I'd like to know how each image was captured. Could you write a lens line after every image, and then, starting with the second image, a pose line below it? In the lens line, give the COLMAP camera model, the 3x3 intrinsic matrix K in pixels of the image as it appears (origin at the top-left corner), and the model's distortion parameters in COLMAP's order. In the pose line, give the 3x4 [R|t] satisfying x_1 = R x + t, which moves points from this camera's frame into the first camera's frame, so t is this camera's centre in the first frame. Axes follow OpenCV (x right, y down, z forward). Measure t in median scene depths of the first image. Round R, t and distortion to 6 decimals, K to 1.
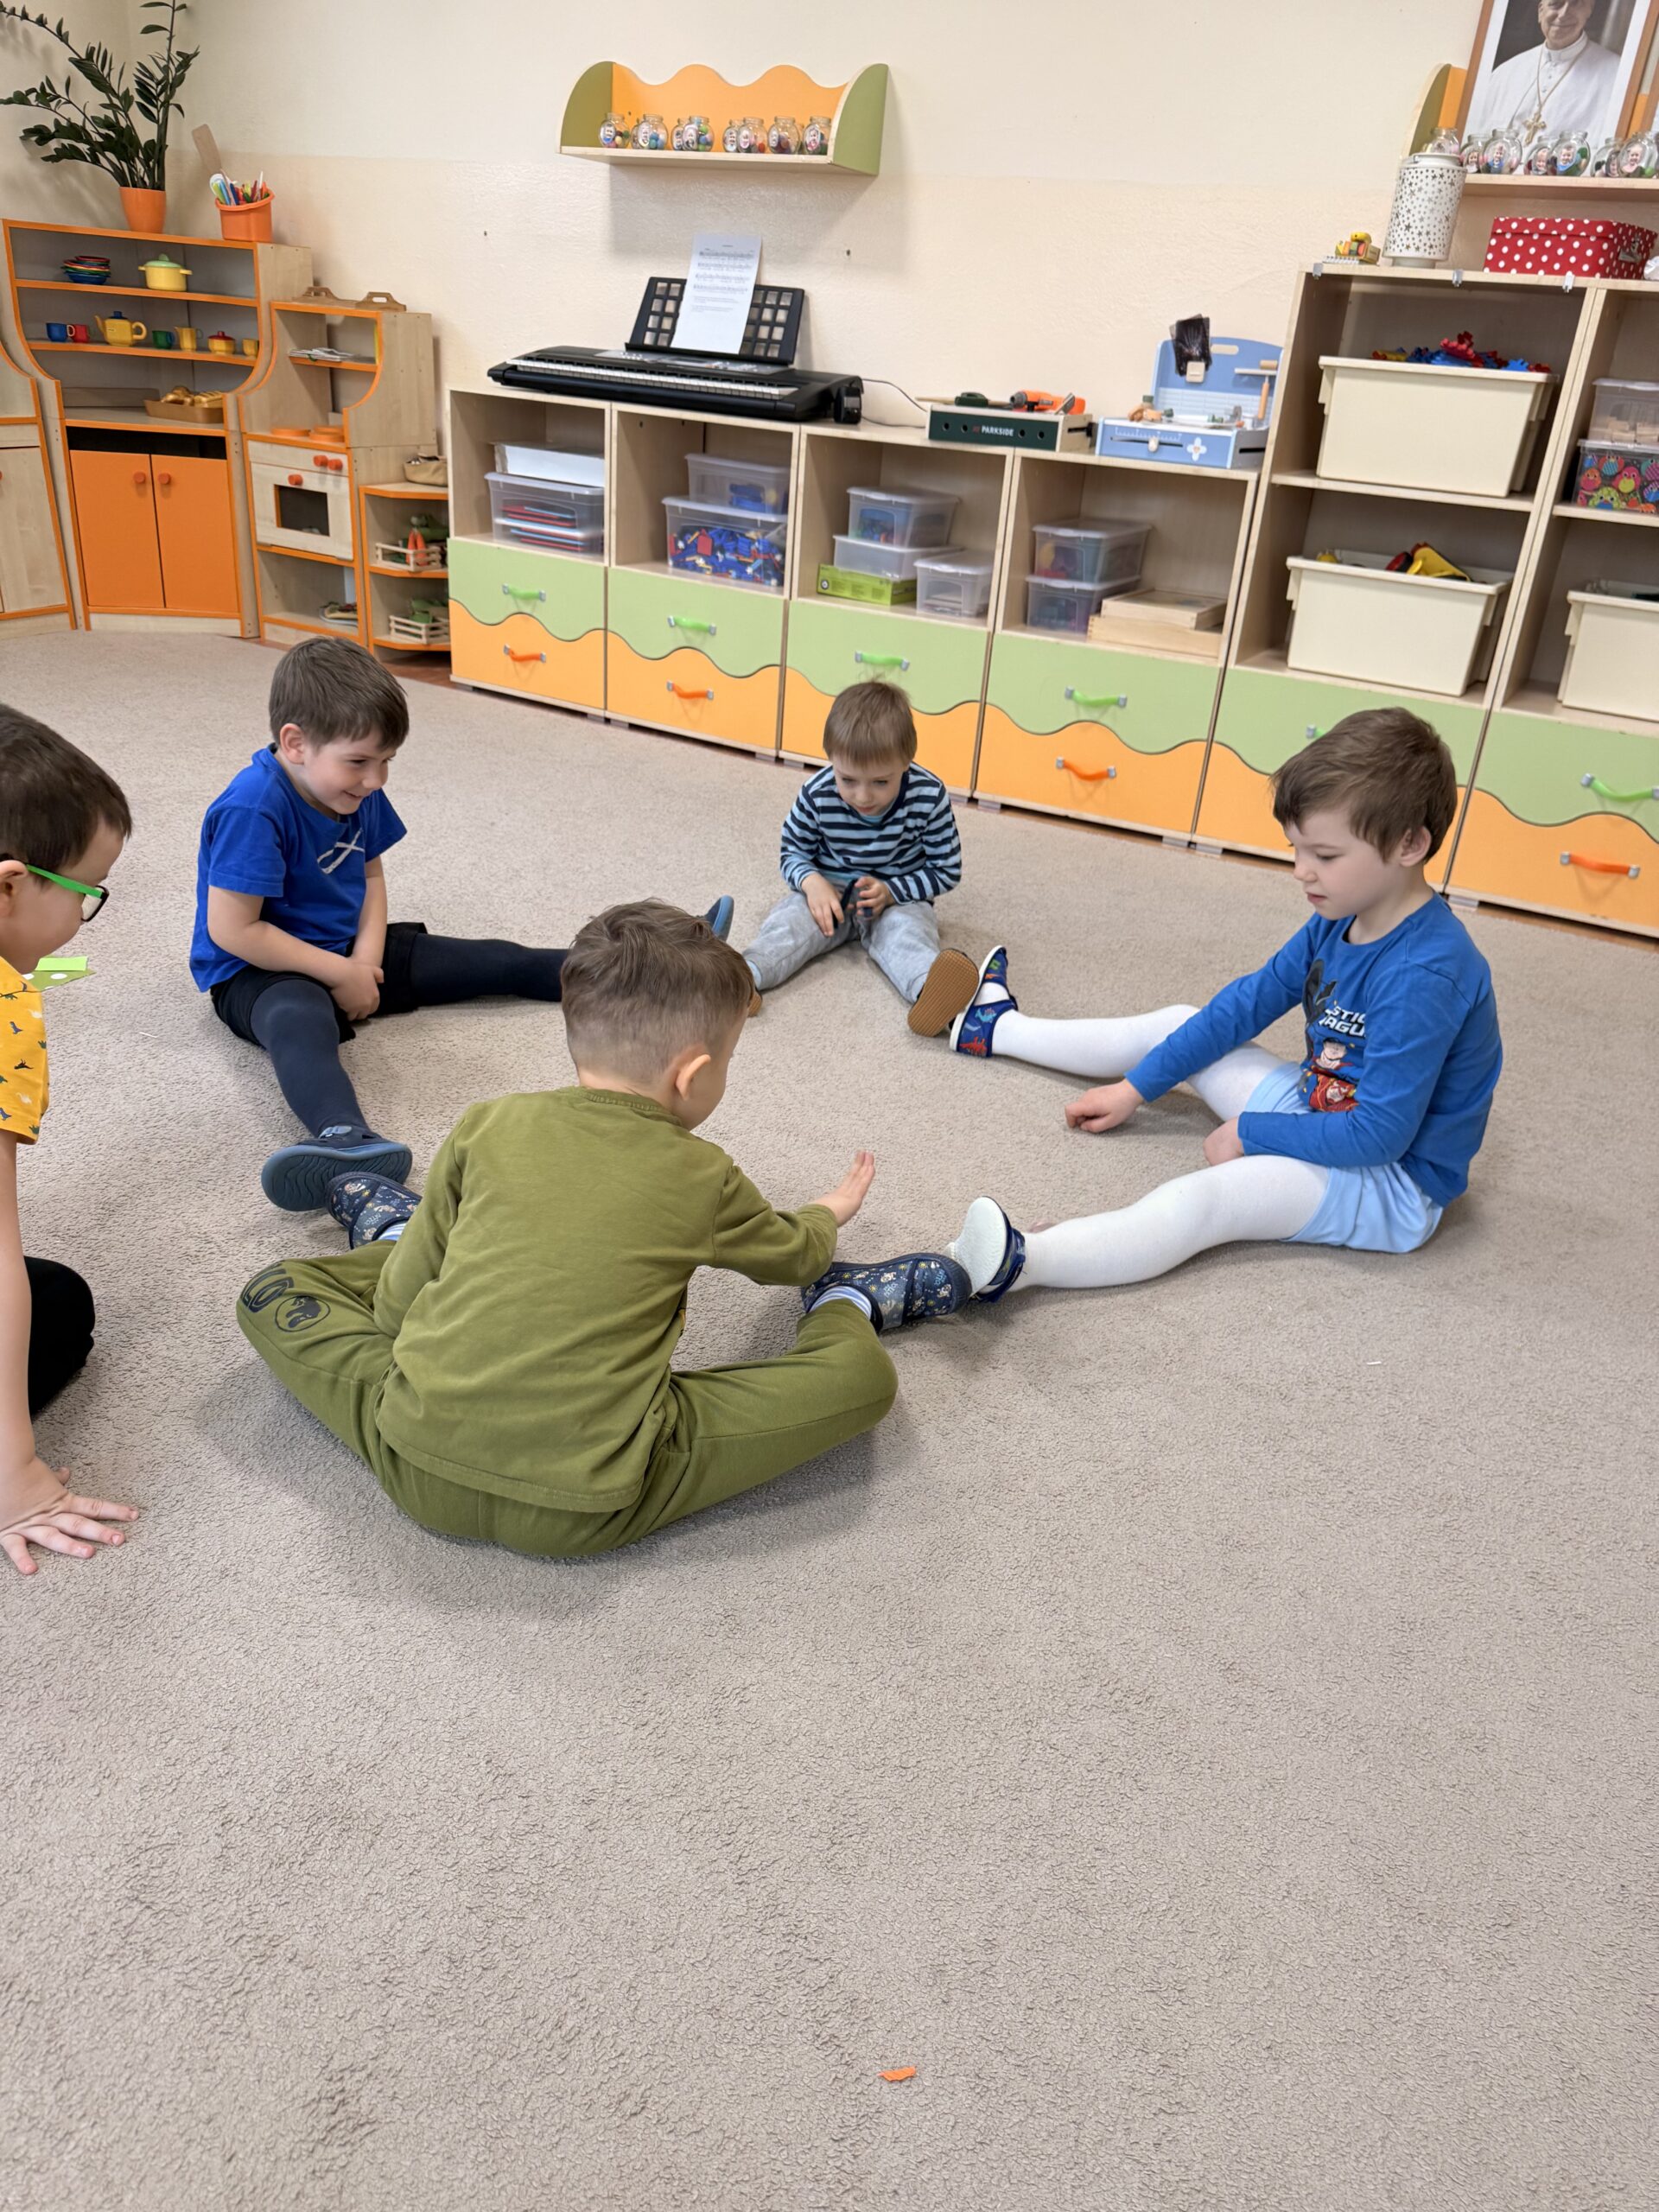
lens RADIAL K [[1618.3, 0, 825.7], [0, 1618.3, 1119.3], [0, 0, 1]] dist [0.008303, -0.006337]
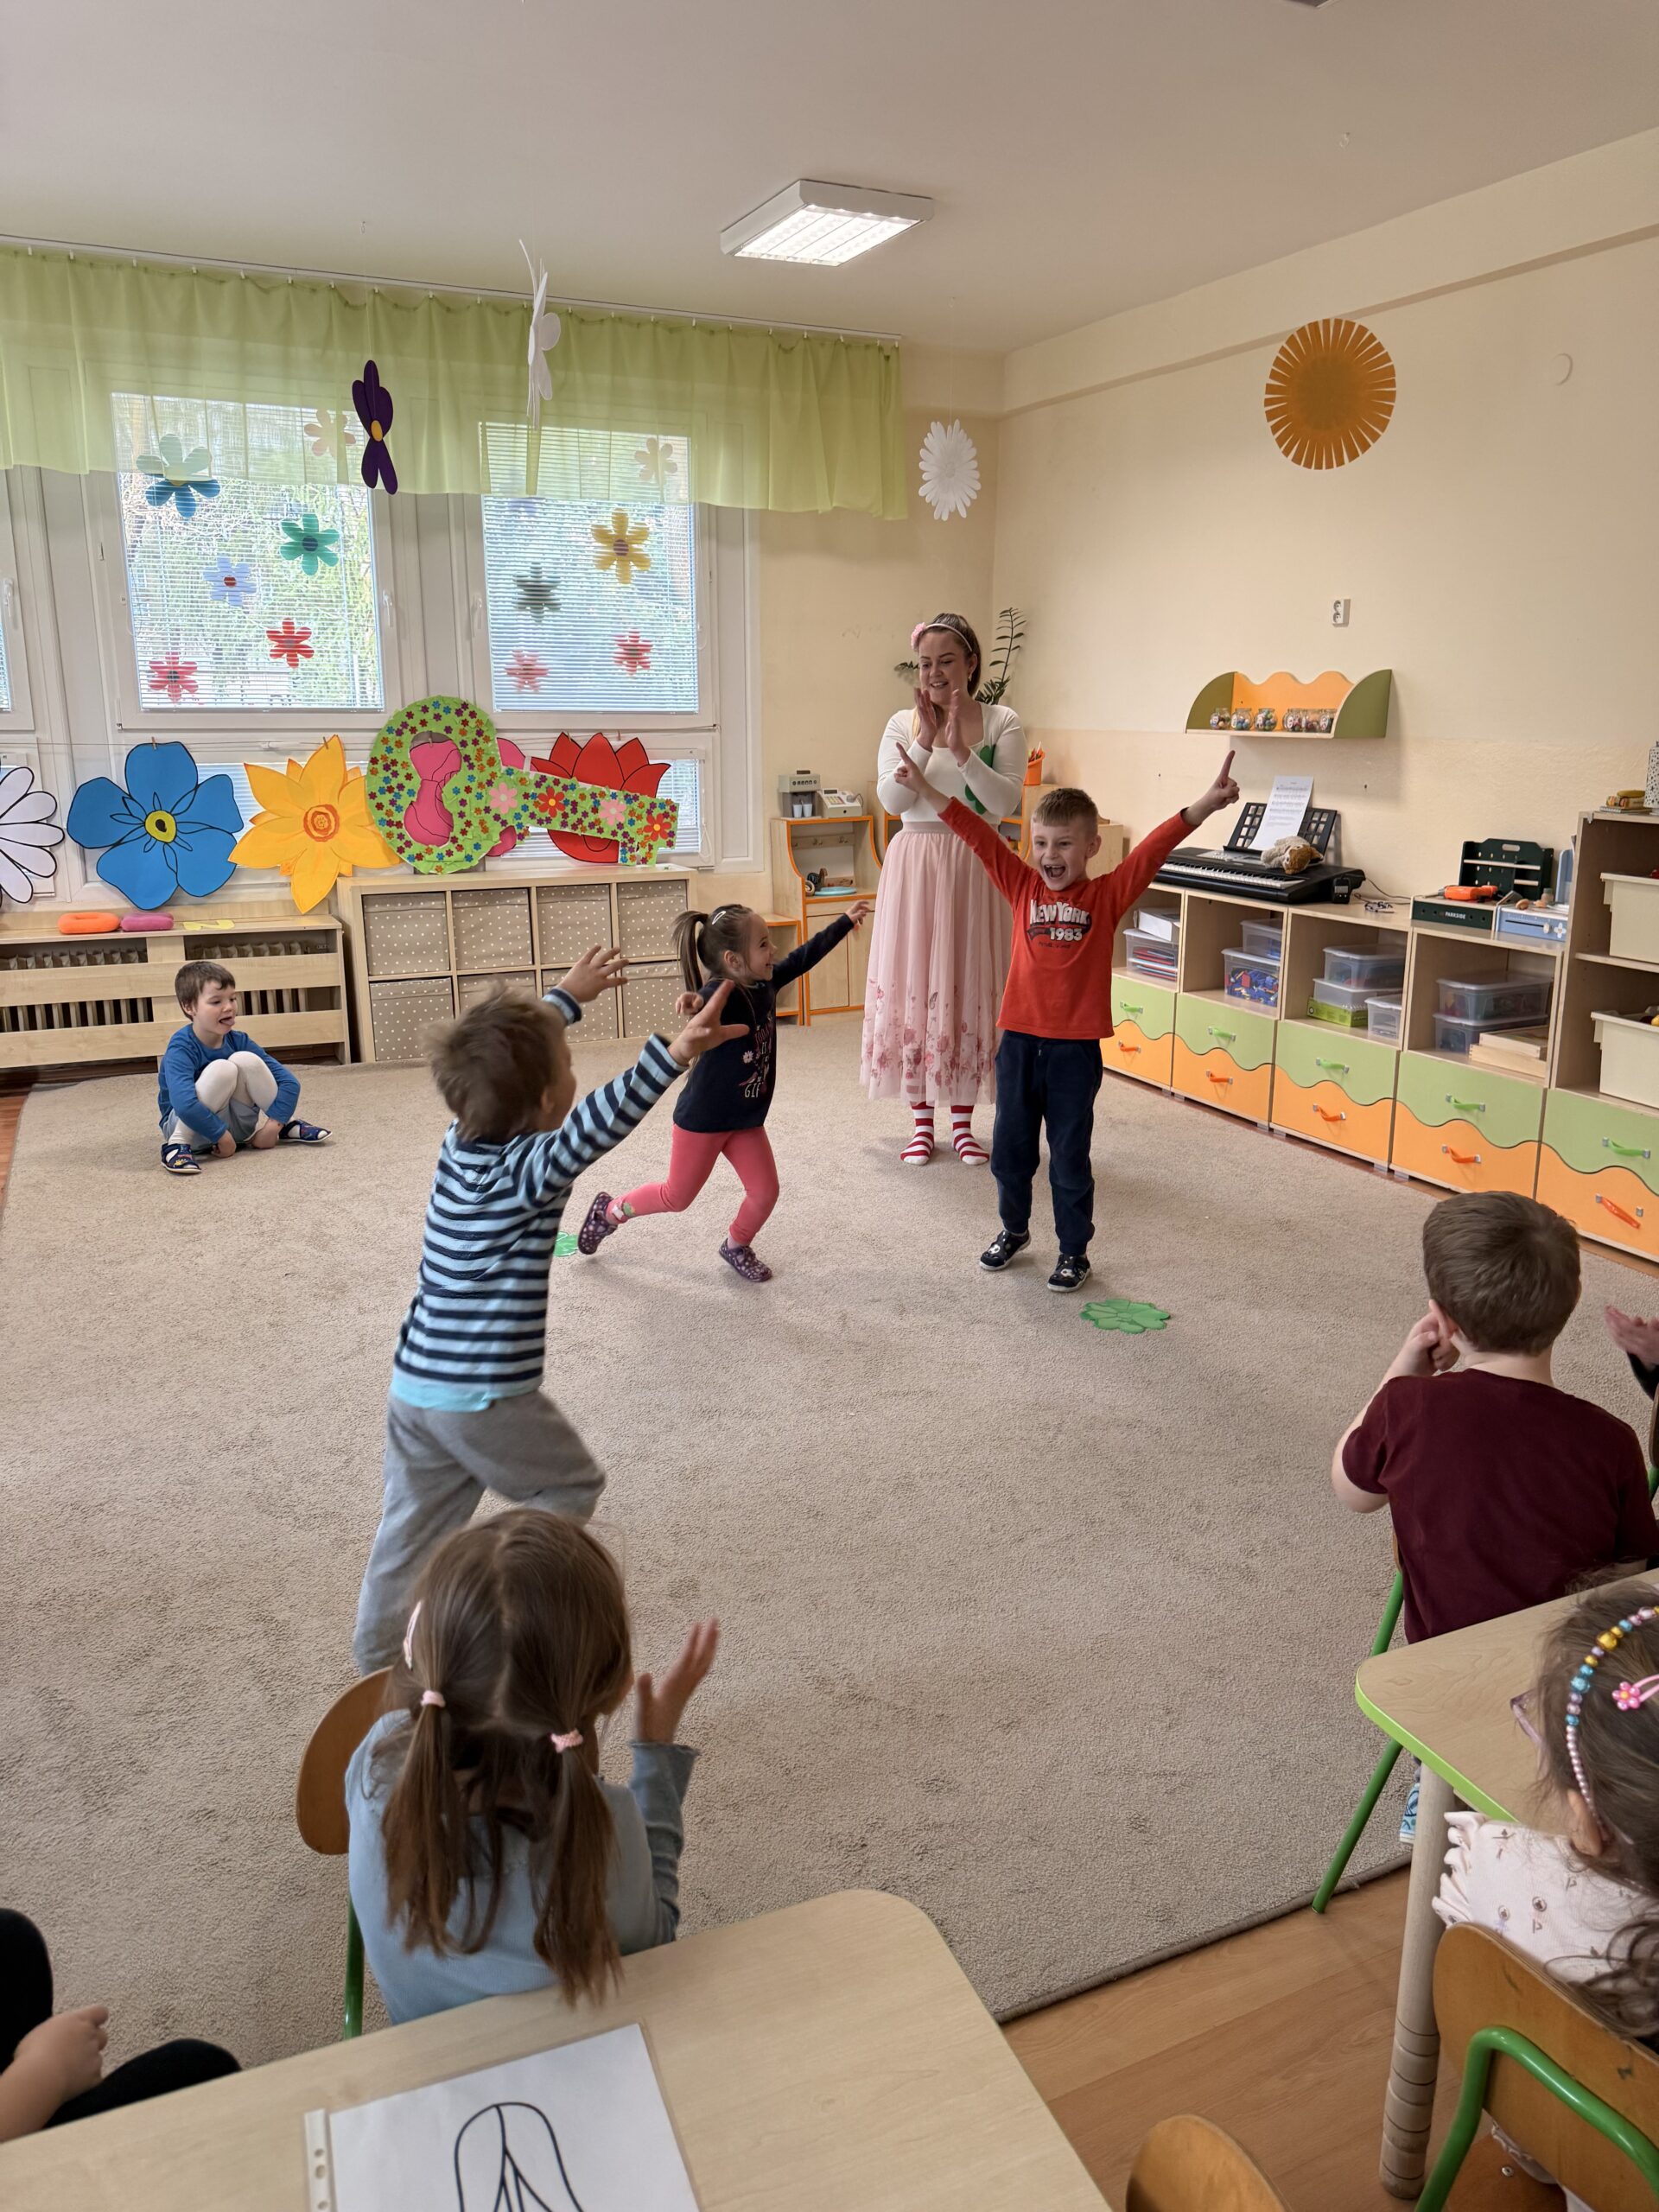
lens RADIAL K [[1578.8, 0, 831.0], [0, 1578.8, 1087.4], [0, 0, 1]] dist [0.089798, -0.102979]
pose [[0.819481, 0.065921, -0.569303, 0.409848], [-0.196381, 0.965523, -0.170878, 0.042071], [0.538411, 0.251832, 0.804173, -0.277511]]
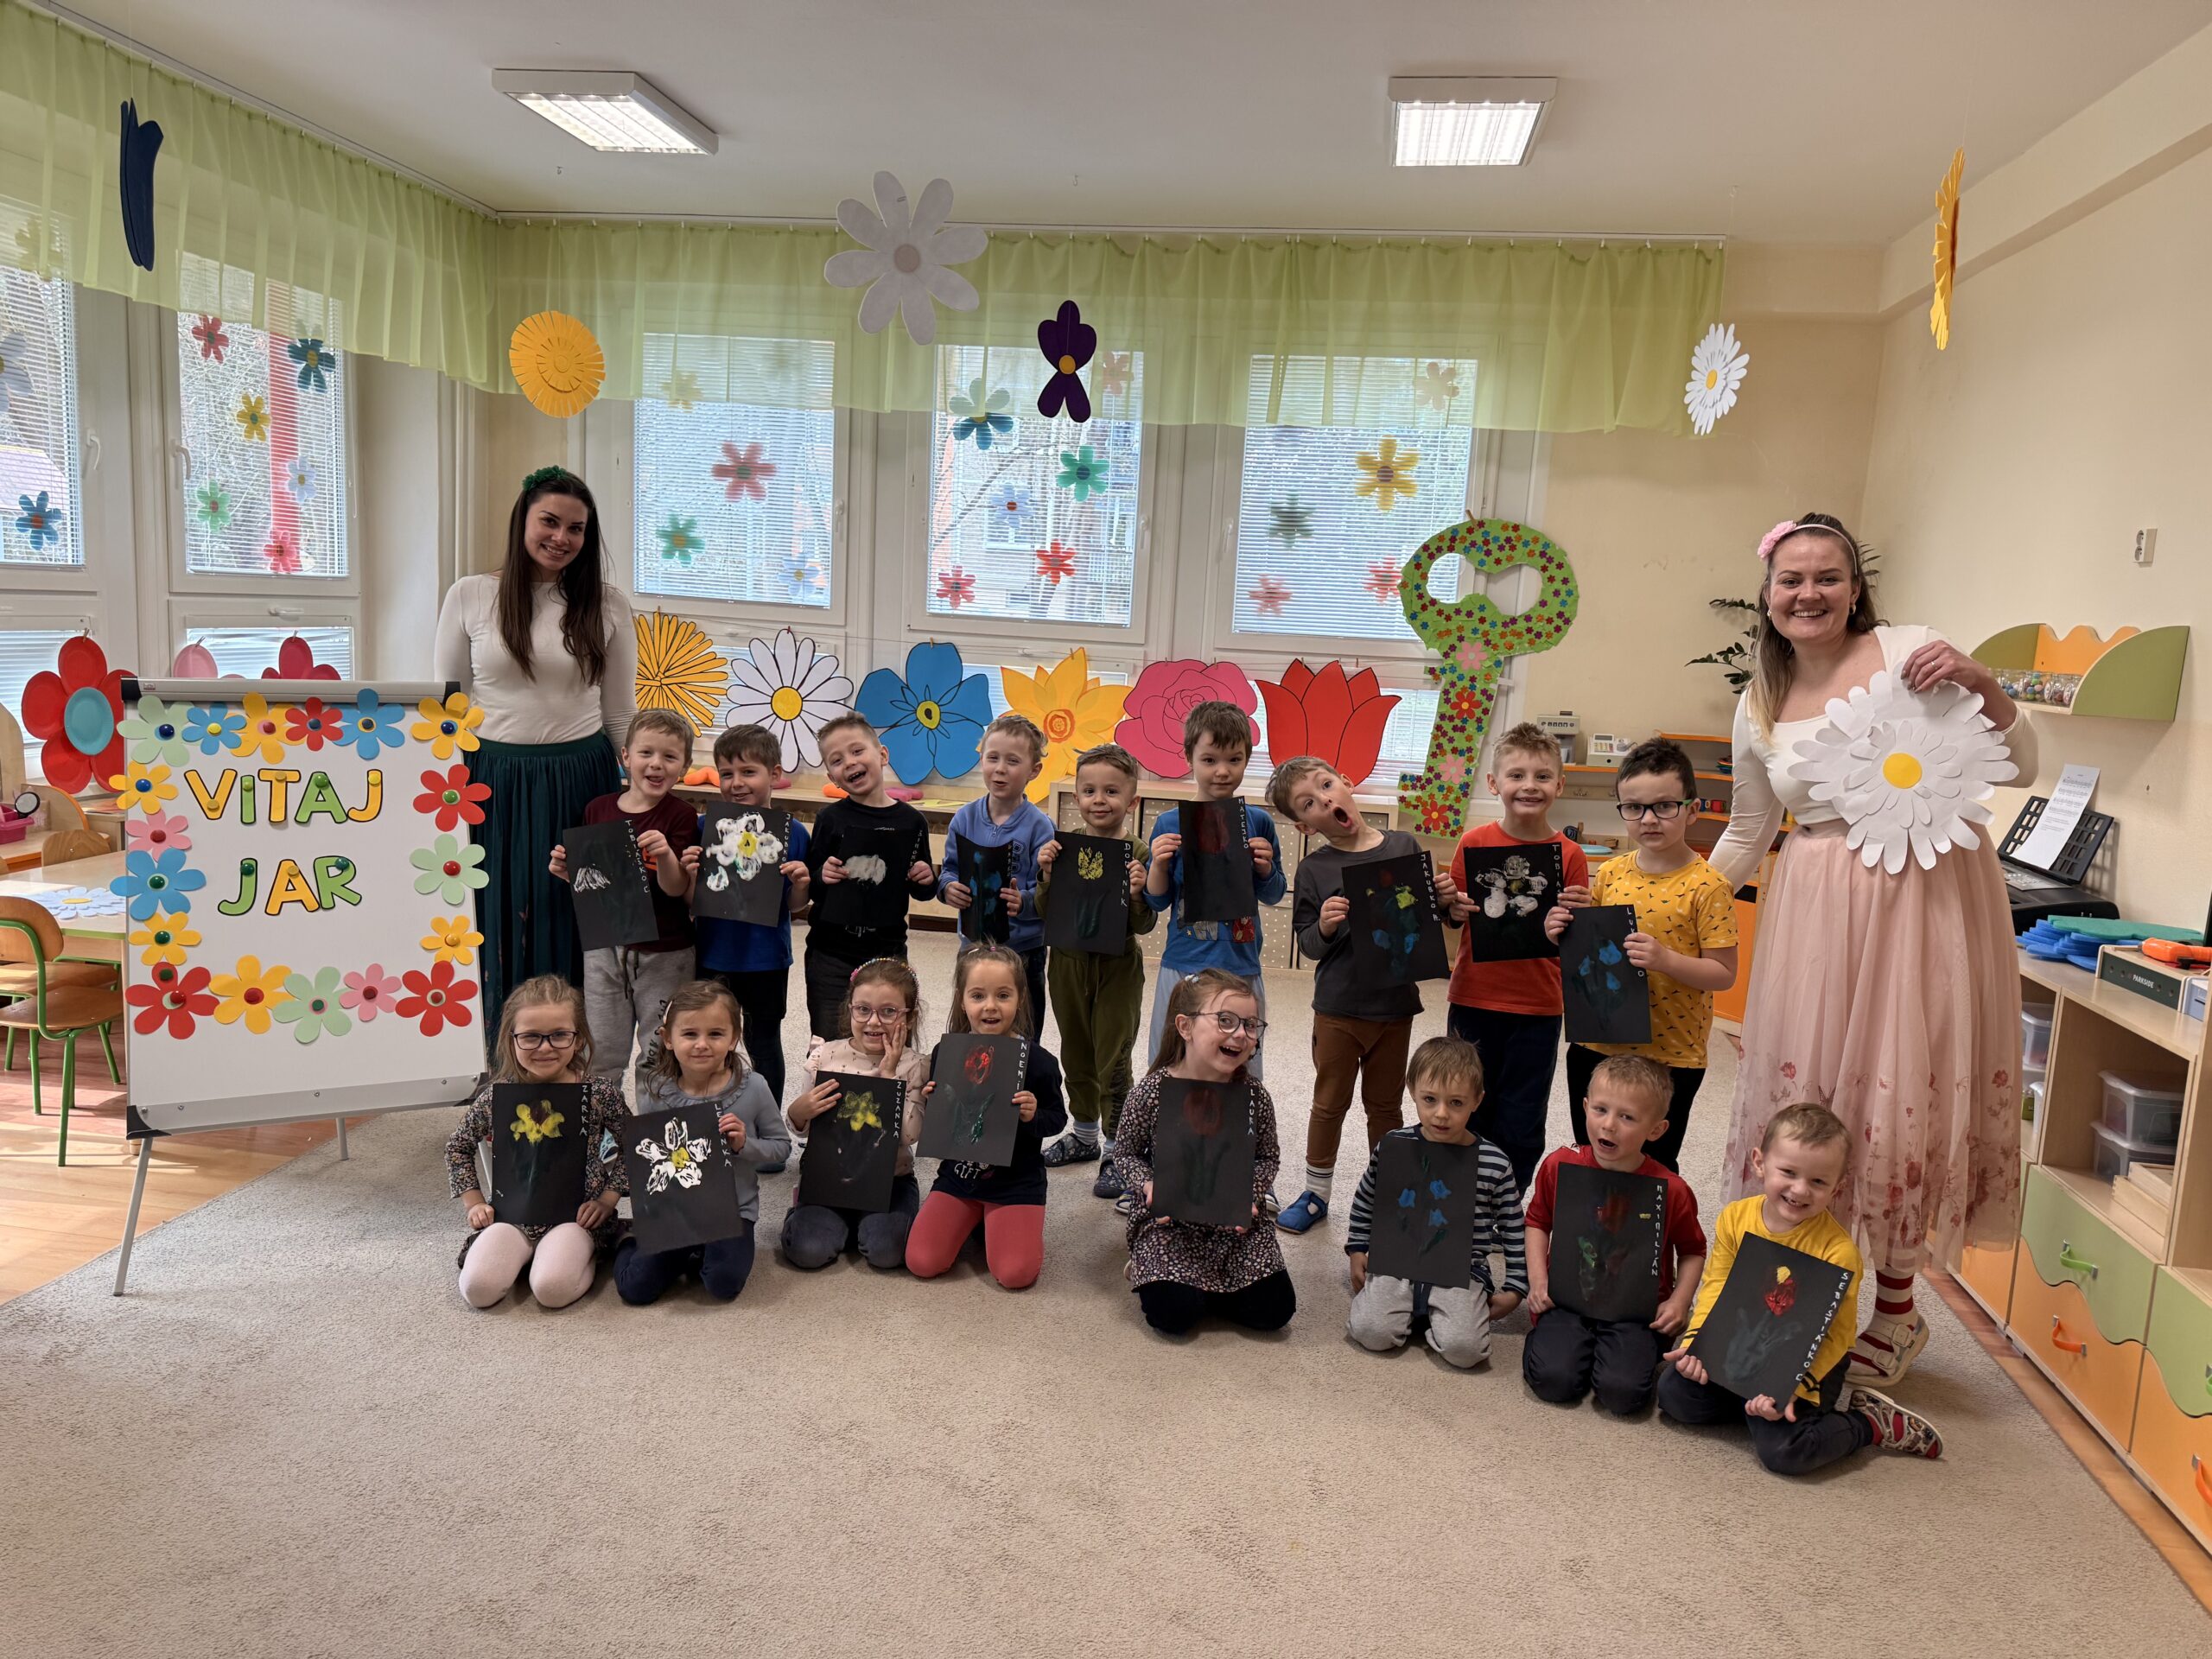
lens RADIAL K [[1544.3, 0, 1115.0], [0, 1544.3, 847.9], [0, 0, 1]] dist [0.201983, -0.335880]
pose [[0.372808, 0.089234, -0.923608, 0.633431], [-0.429734, 0.898791, -0.086623, -0.133227], [0.822401, 0.429199, 0.373423, 0.116704]]
